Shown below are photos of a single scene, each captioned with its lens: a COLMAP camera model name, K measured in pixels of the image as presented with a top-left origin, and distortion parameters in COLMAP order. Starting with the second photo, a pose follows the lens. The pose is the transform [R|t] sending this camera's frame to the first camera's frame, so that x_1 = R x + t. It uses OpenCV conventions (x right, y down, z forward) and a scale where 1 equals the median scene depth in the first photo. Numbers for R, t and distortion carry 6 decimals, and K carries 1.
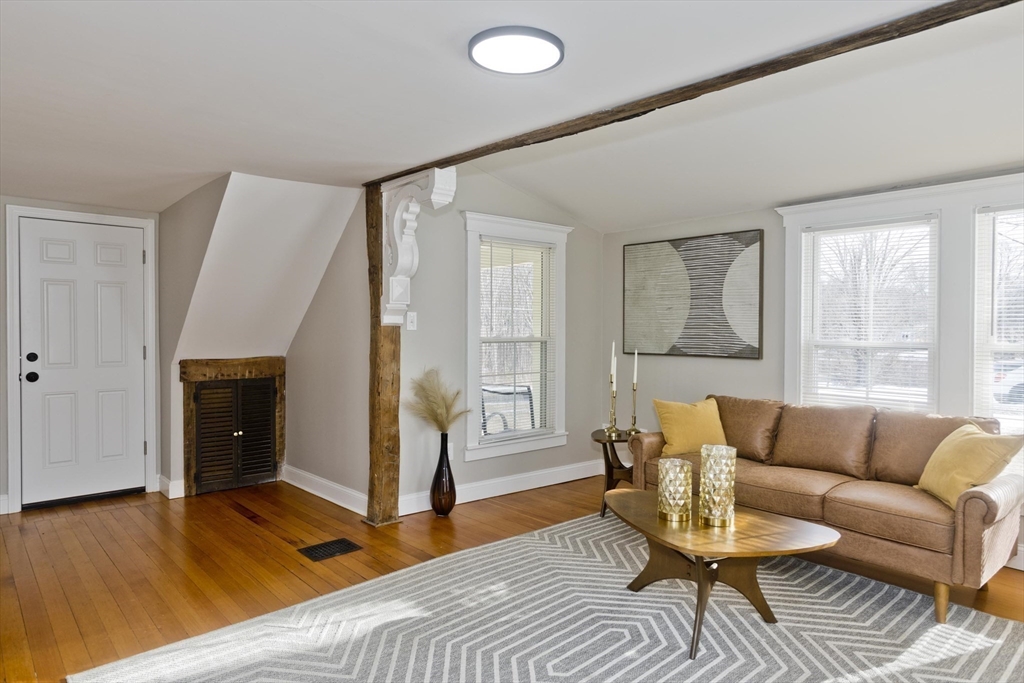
lens RADIAL K [[629.4, 0, 515.4], [0, 629.4, 337.0], [0, 0, 1]] dist [-0.010136, 0.001786]
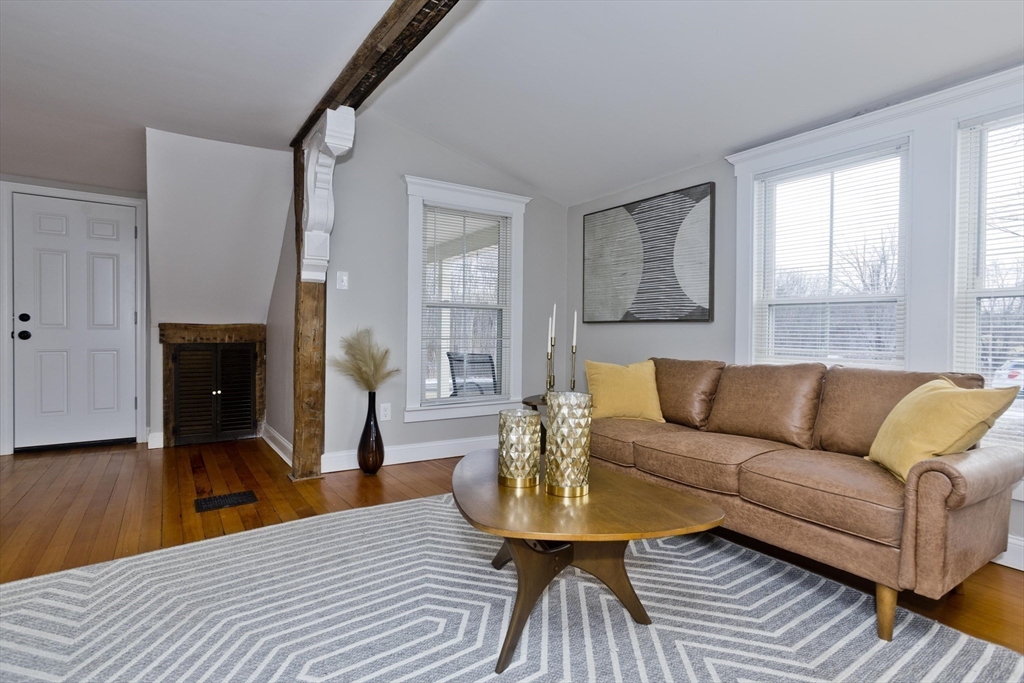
lens RADIAL K [[502.9, 0, 509.7], [0, 502.9, 340.9], [0, 0, 1]] dist [-0.026813, 0.007310]
pose [[0.990264, 0.003061, -0.139171, 0.224363], [-0.002876, 0.999995, 0.001532, 0.073364], [0.139175, -0.001117, 0.990267, 0.252493]]
